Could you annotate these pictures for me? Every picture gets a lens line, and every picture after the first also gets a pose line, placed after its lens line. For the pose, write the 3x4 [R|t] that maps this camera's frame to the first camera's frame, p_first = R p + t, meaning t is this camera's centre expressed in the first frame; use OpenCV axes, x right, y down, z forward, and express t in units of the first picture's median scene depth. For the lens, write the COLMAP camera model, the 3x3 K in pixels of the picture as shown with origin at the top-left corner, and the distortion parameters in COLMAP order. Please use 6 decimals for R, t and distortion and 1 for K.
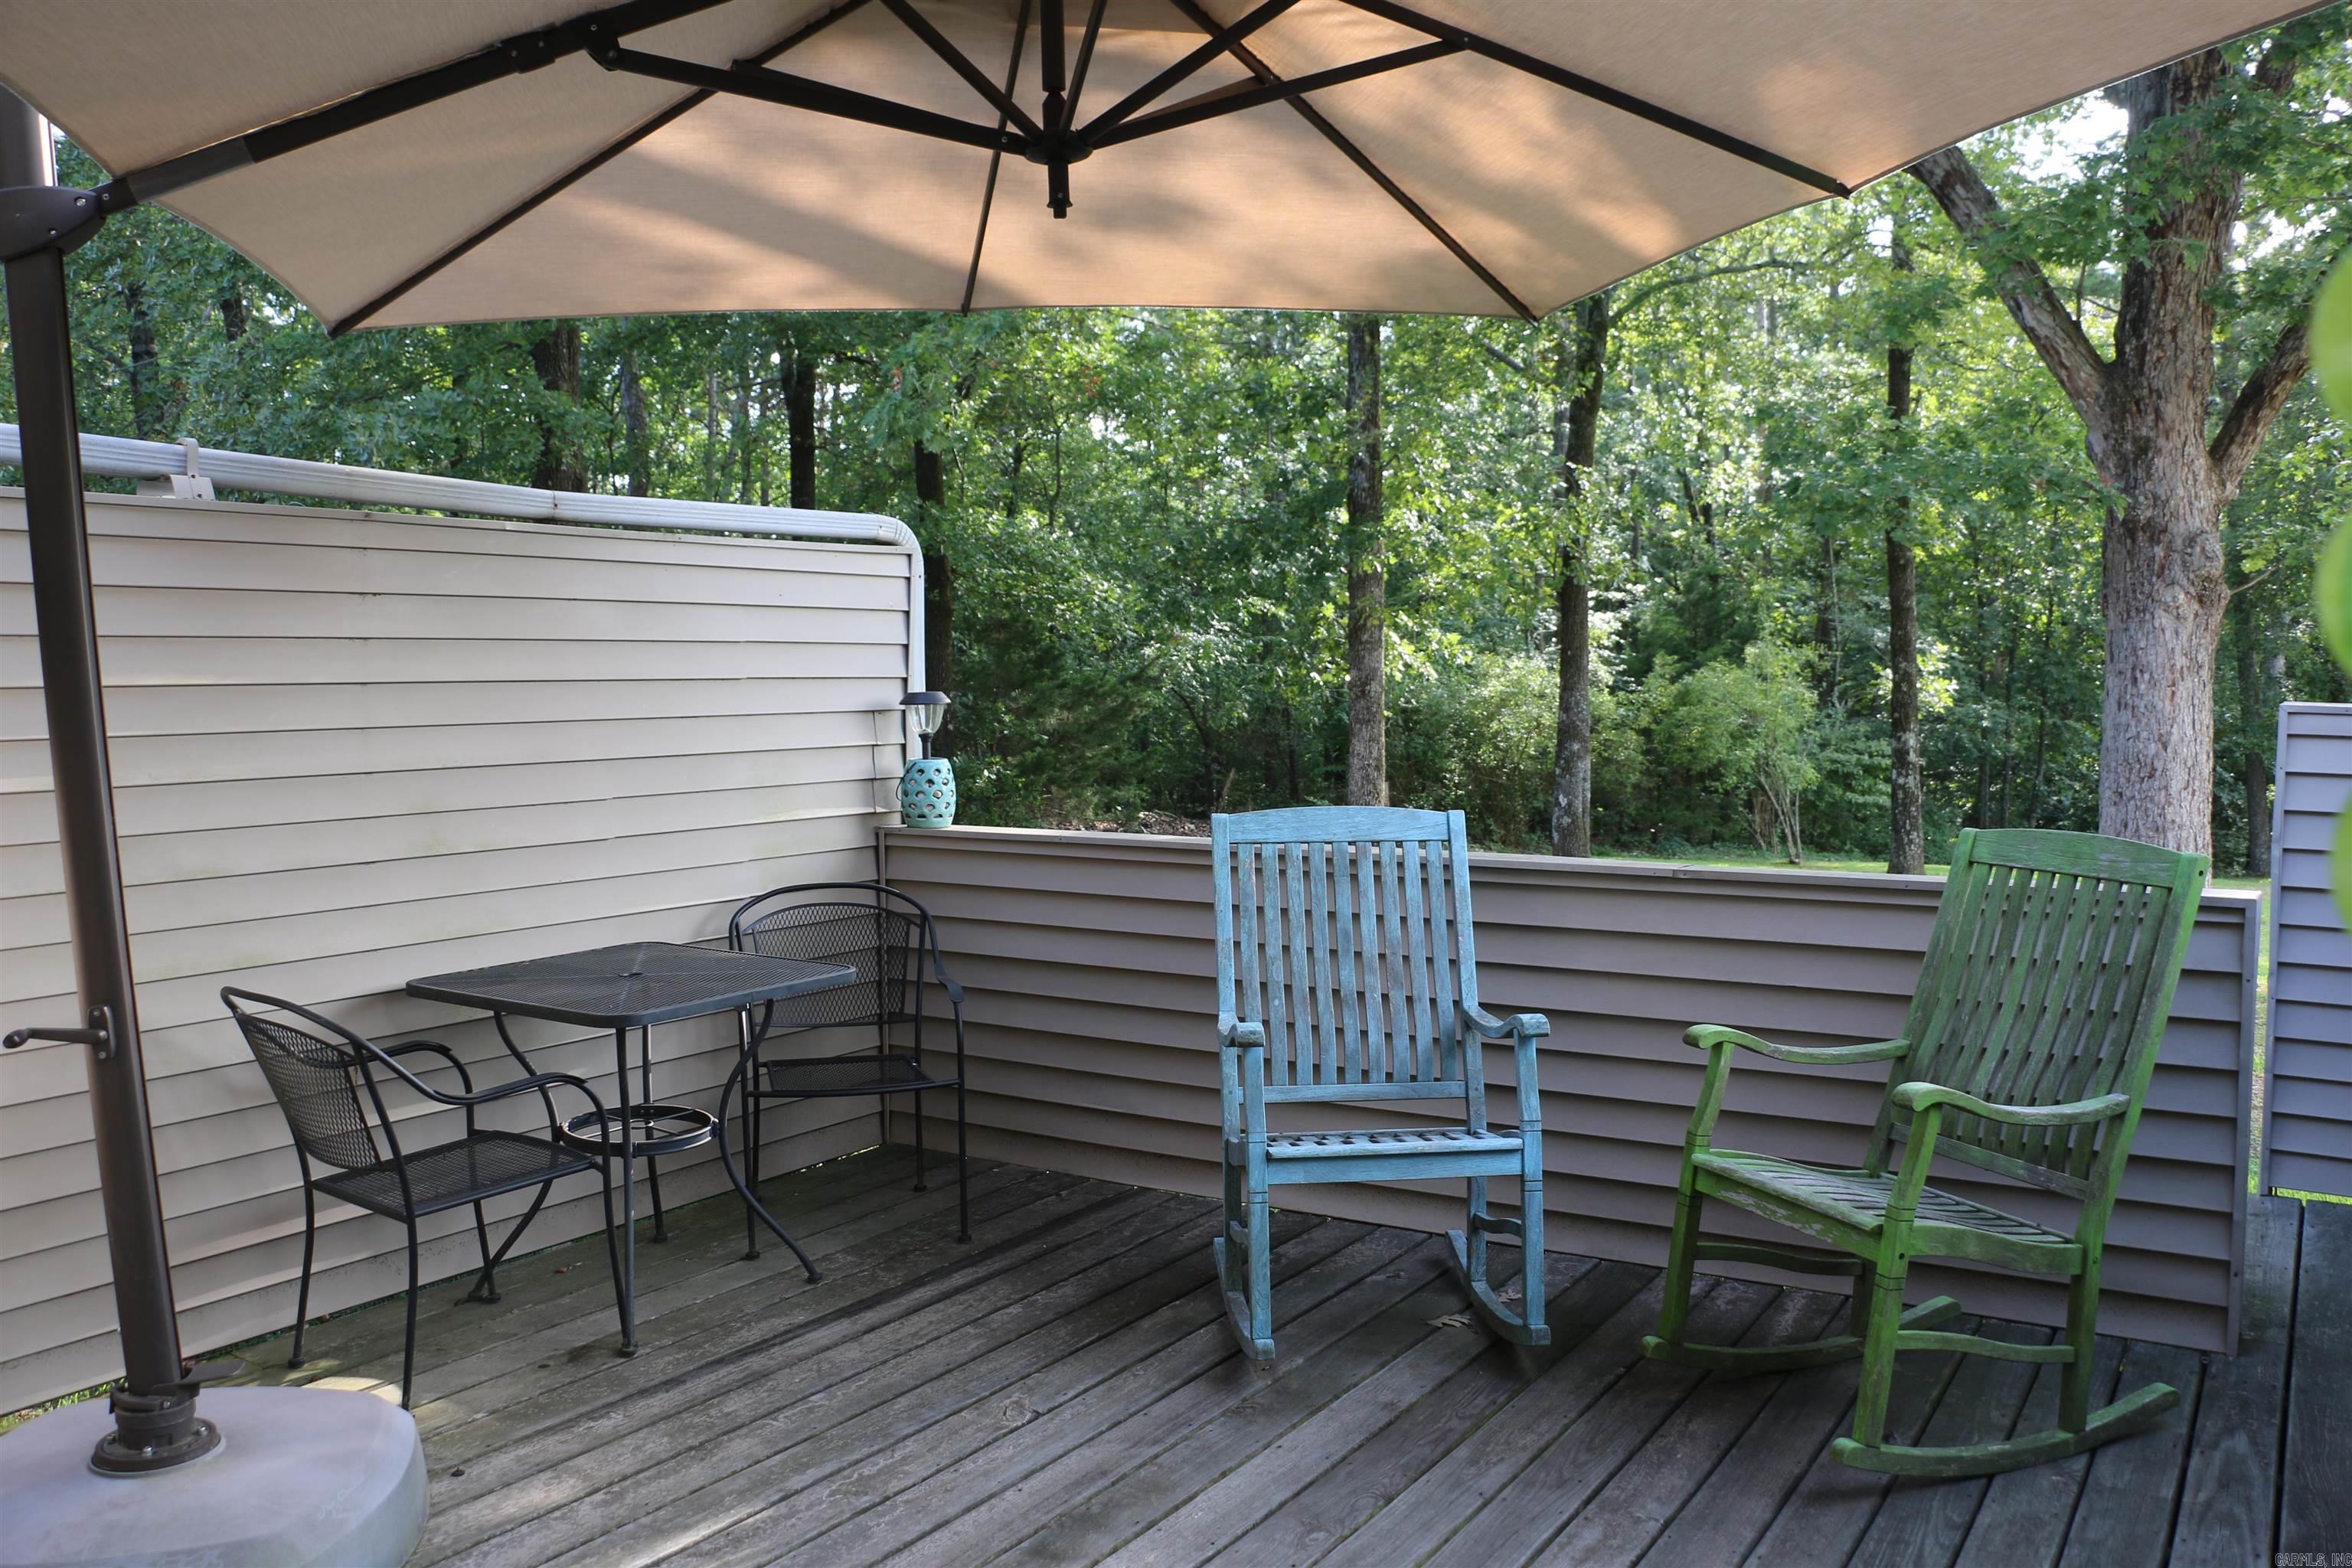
lens RADIAL K [[1906.4, 0, 1172.1], [0, 1906.4, 758.9], [0, 0, 1]] dist [-0.190239, 0.166395]
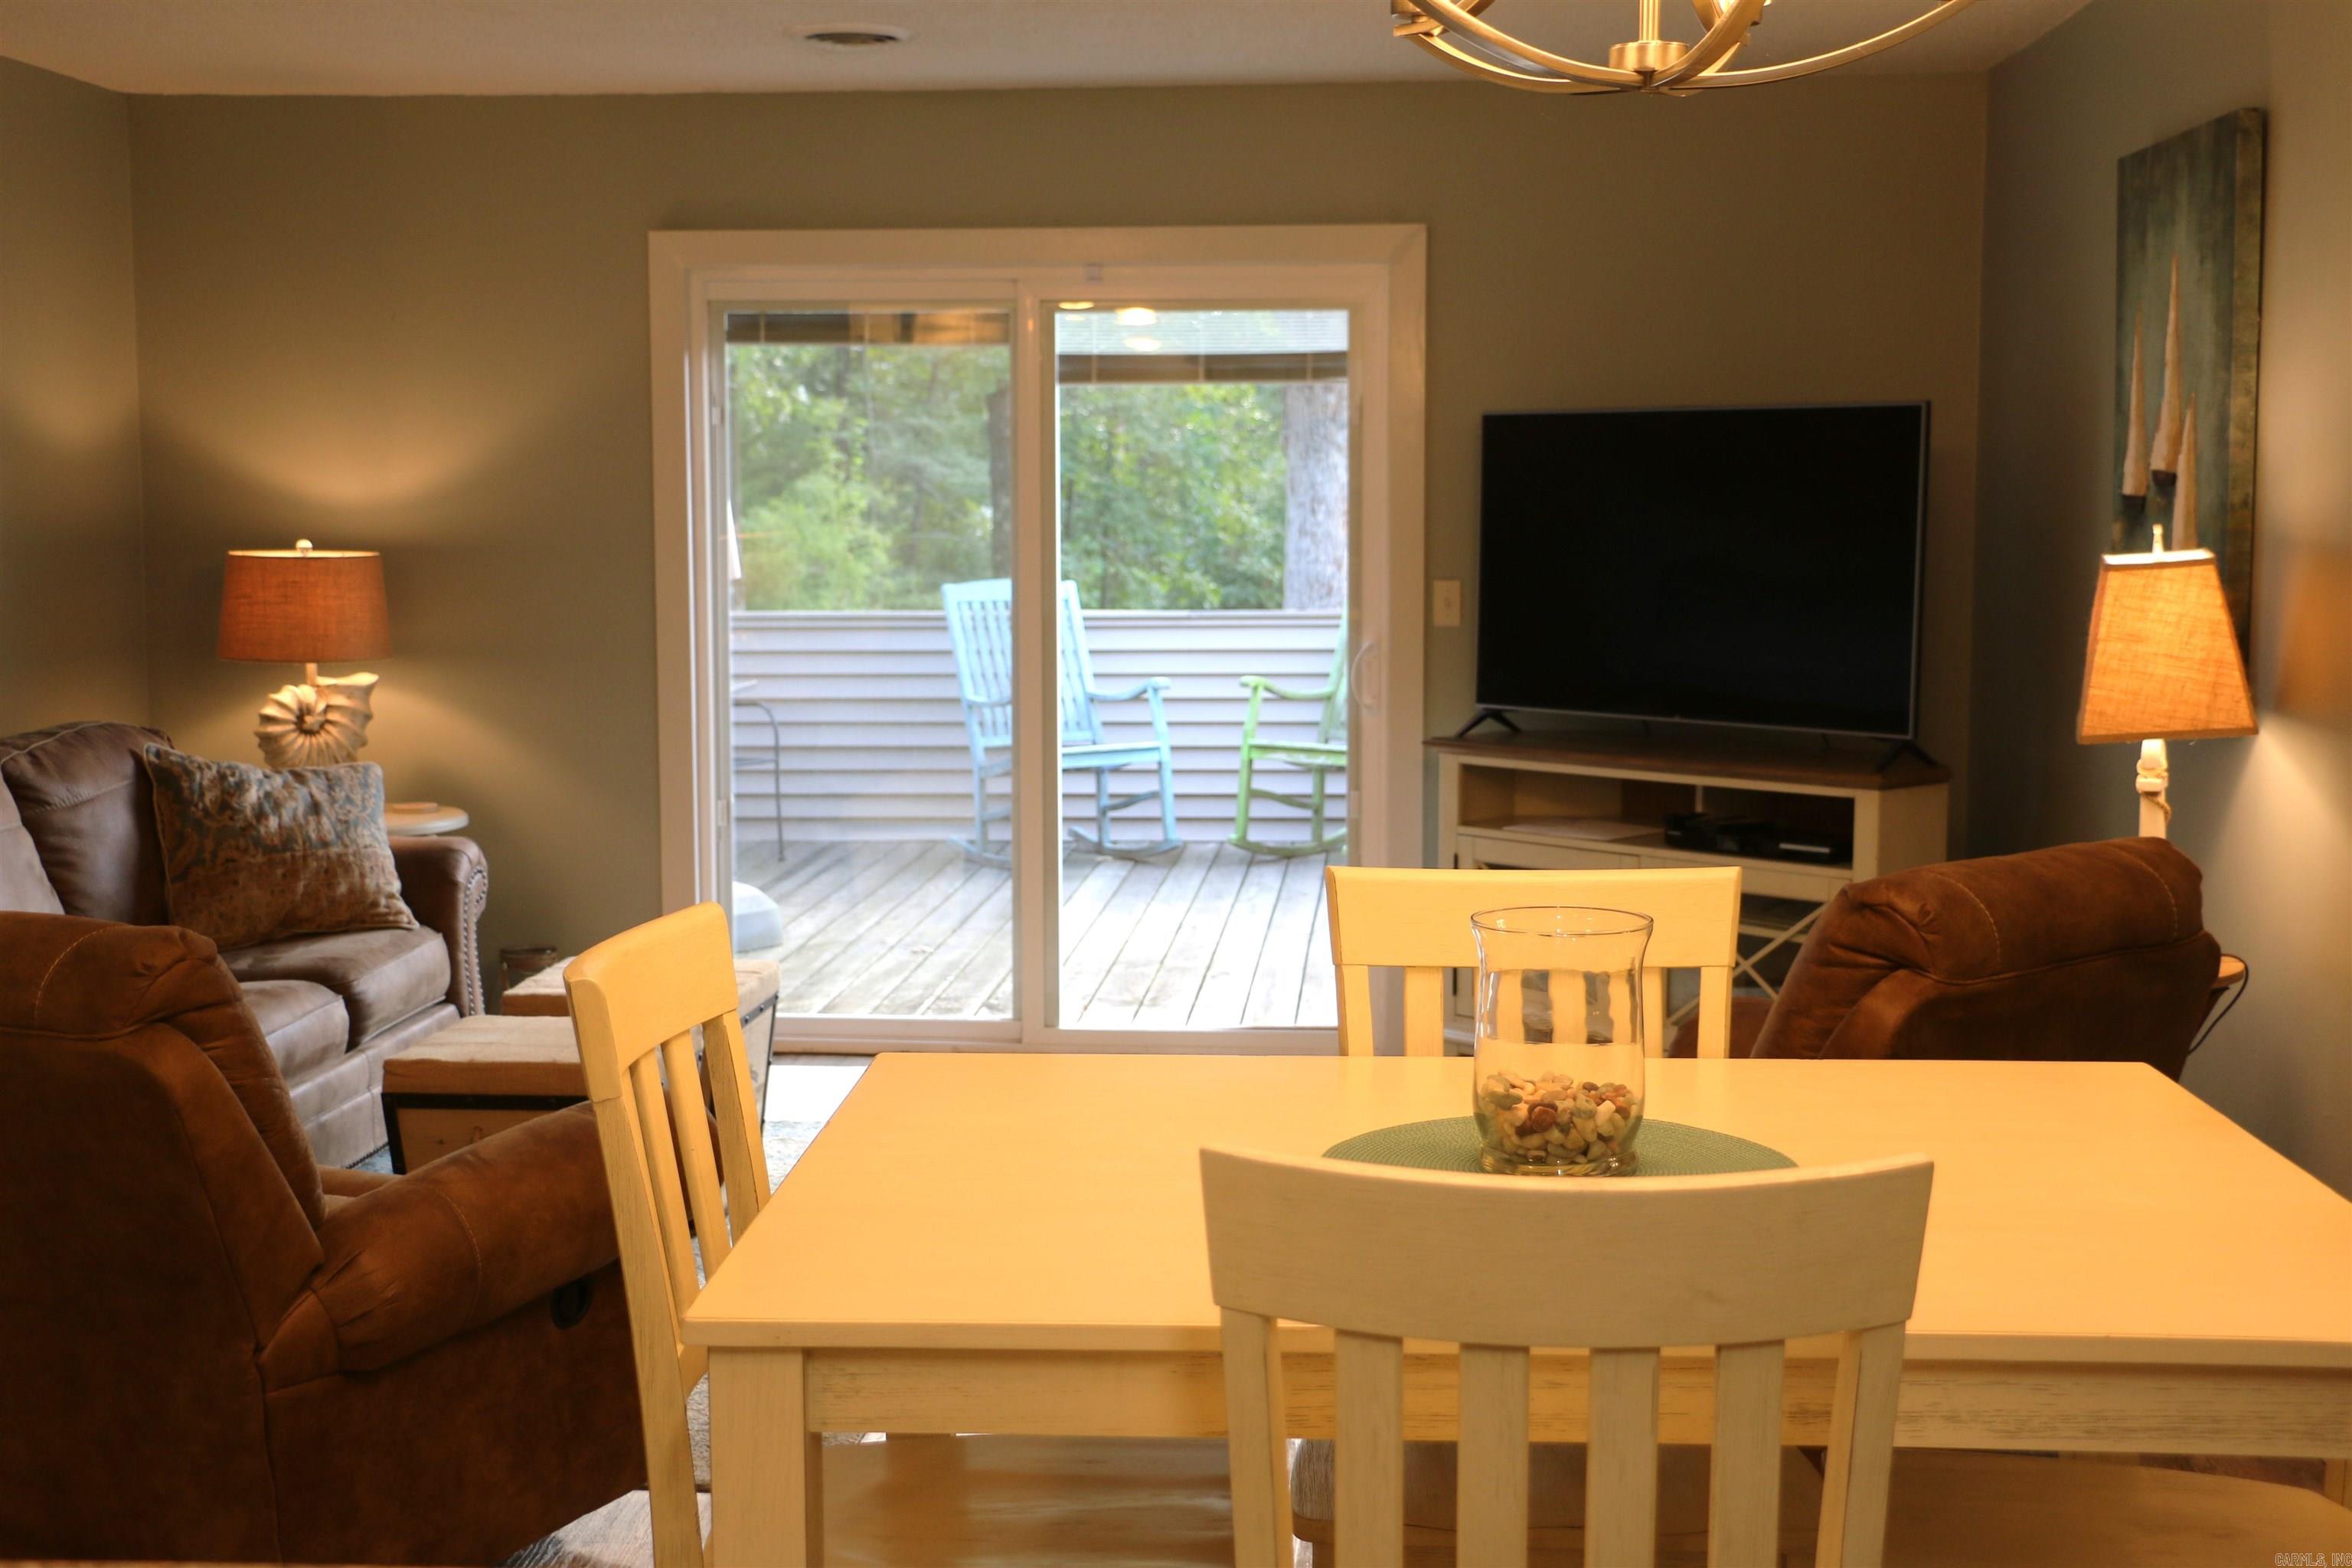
lens RADIAL K [[2915.0, 0, 1180.3], [0, 2915.0, 778.7], [0, 0, 1]] dist [0.008937, 0.029866]
pose [[0.880191, -0.051391, 0.471830, -0.422296], [0.031165, 0.998233, 0.050587, 0.029858], [-0.473596, -0.029821, 0.880237, -0.579424]]
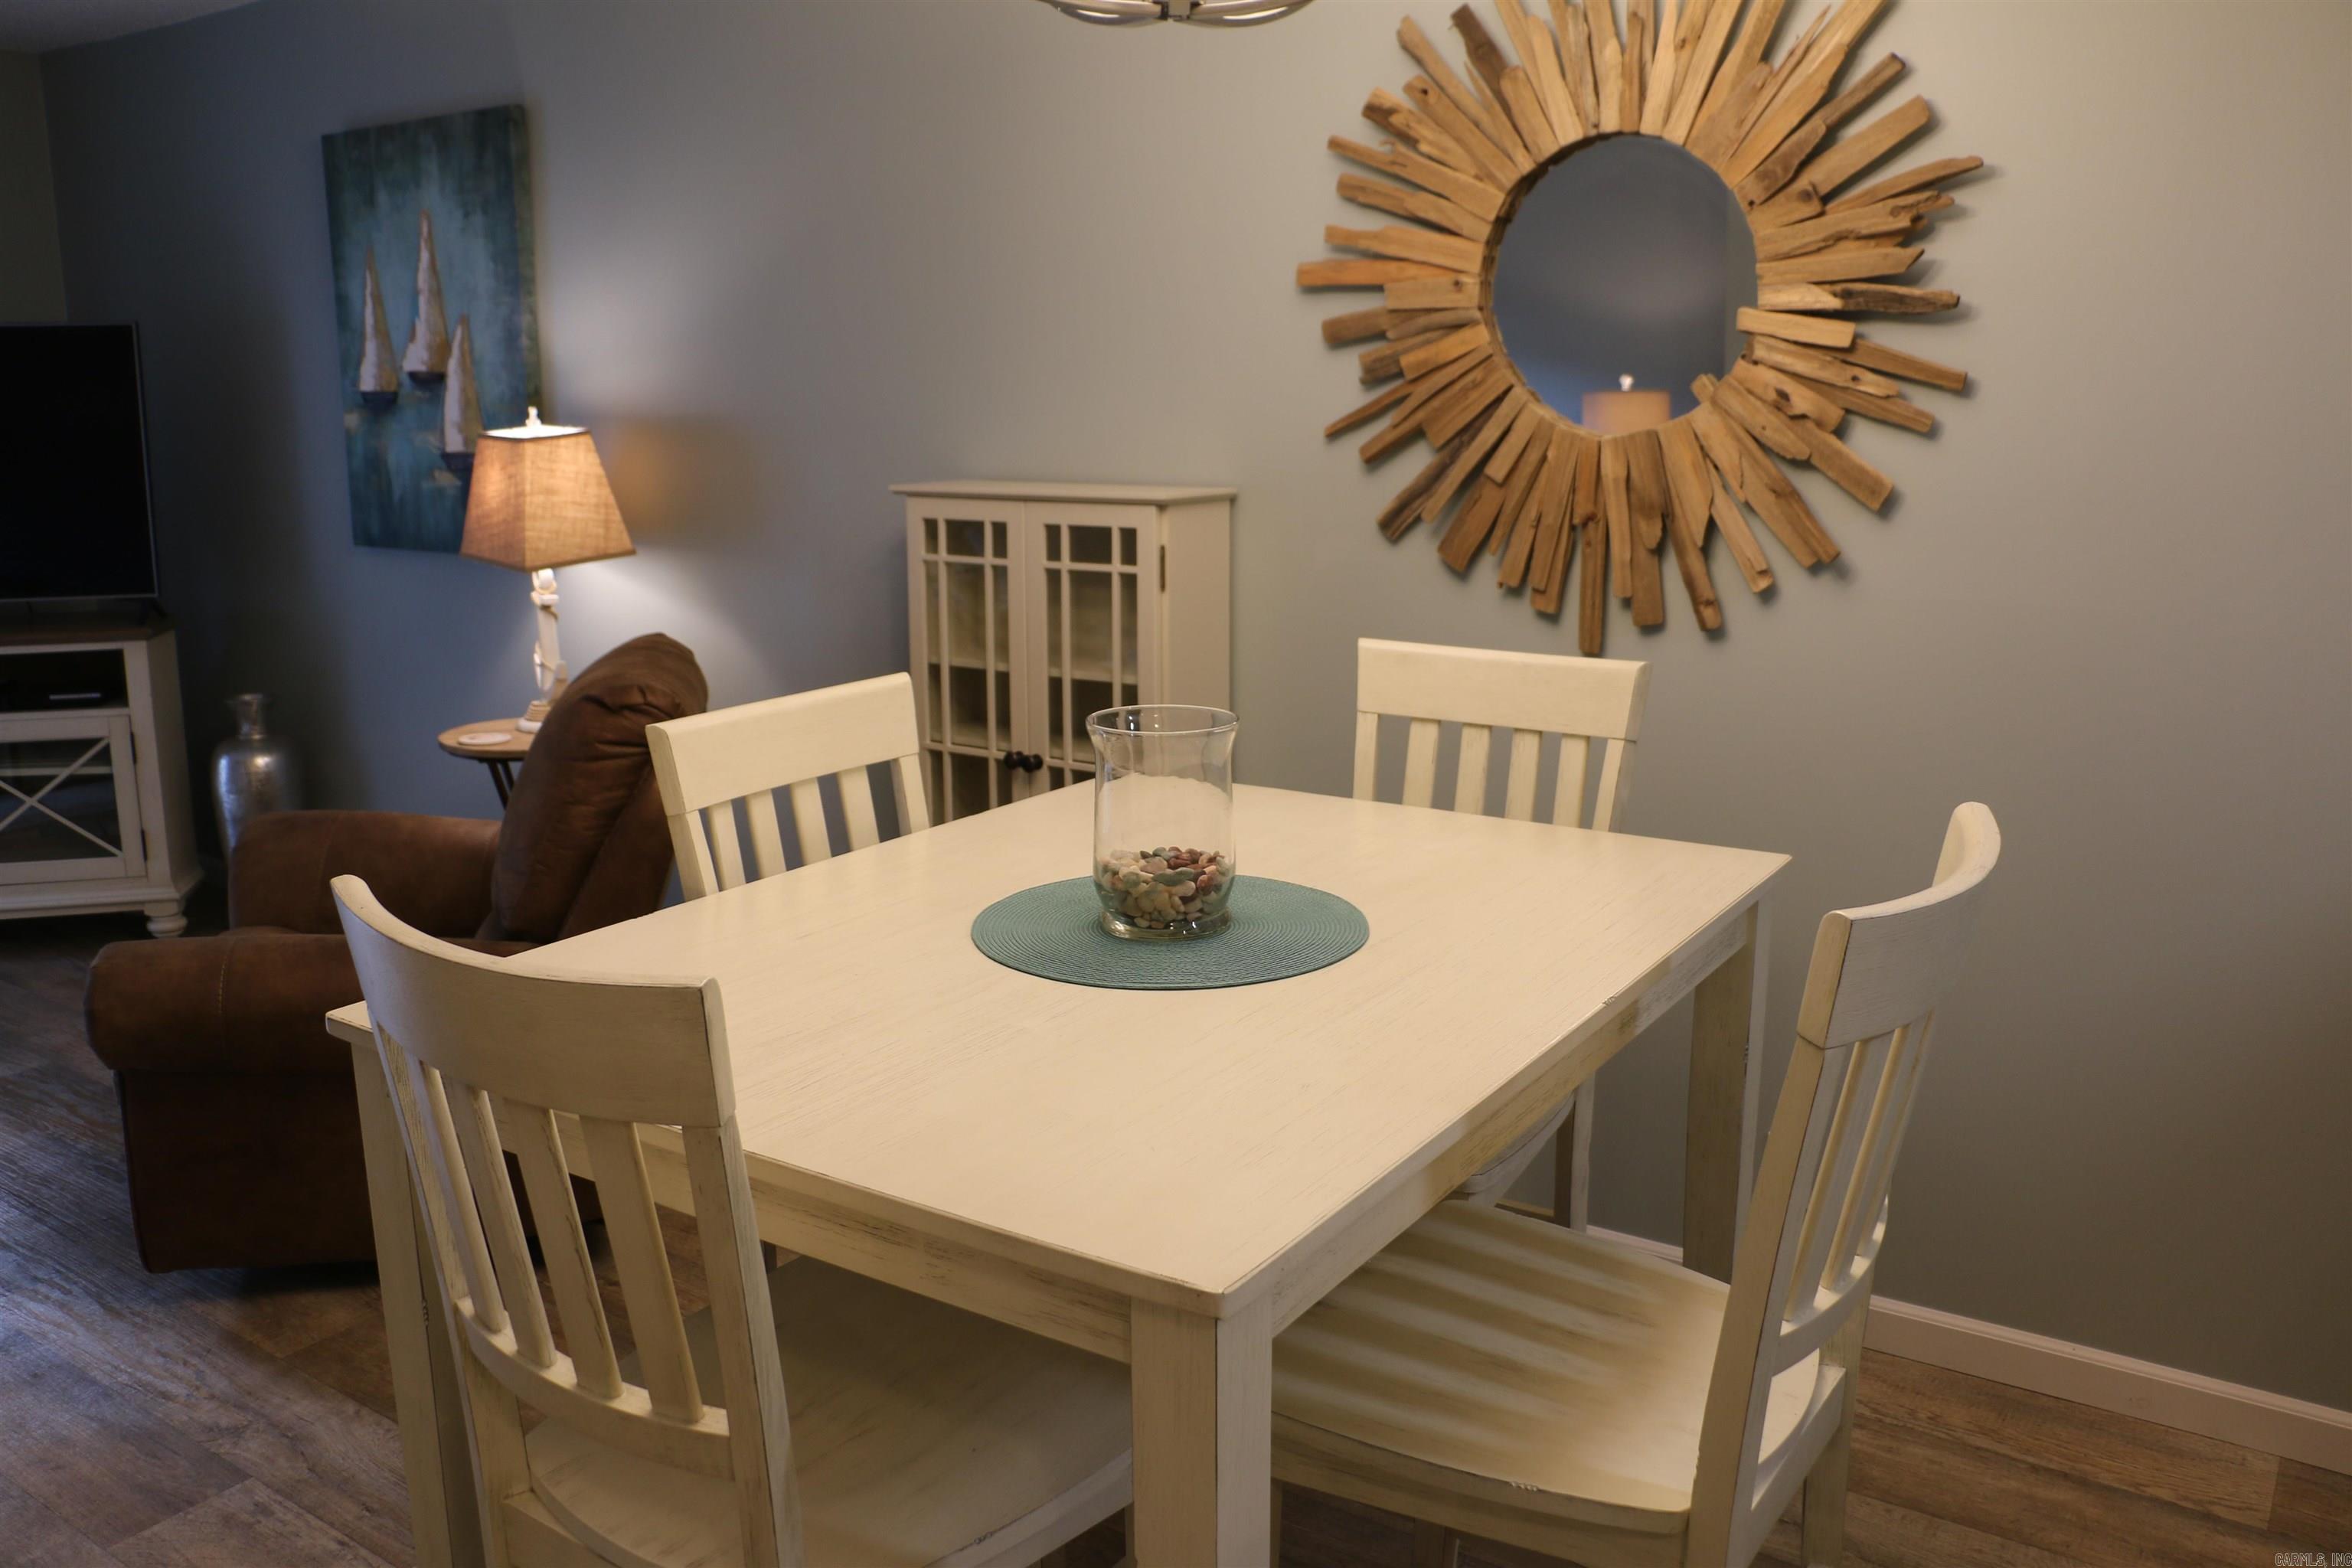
lens RADIAL K [[1906.4, 0, 1172.1], [0, 1906.4, 758.9], [0, 0, 1]] dist [-0.190239, 0.166395]
pose [[0.036131, -0.199910, 0.979148, -0.460901], [0.064534, 0.978209, 0.197337, 0.022417], [-0.997261, 0.056059, 0.048244, -0.408645]]
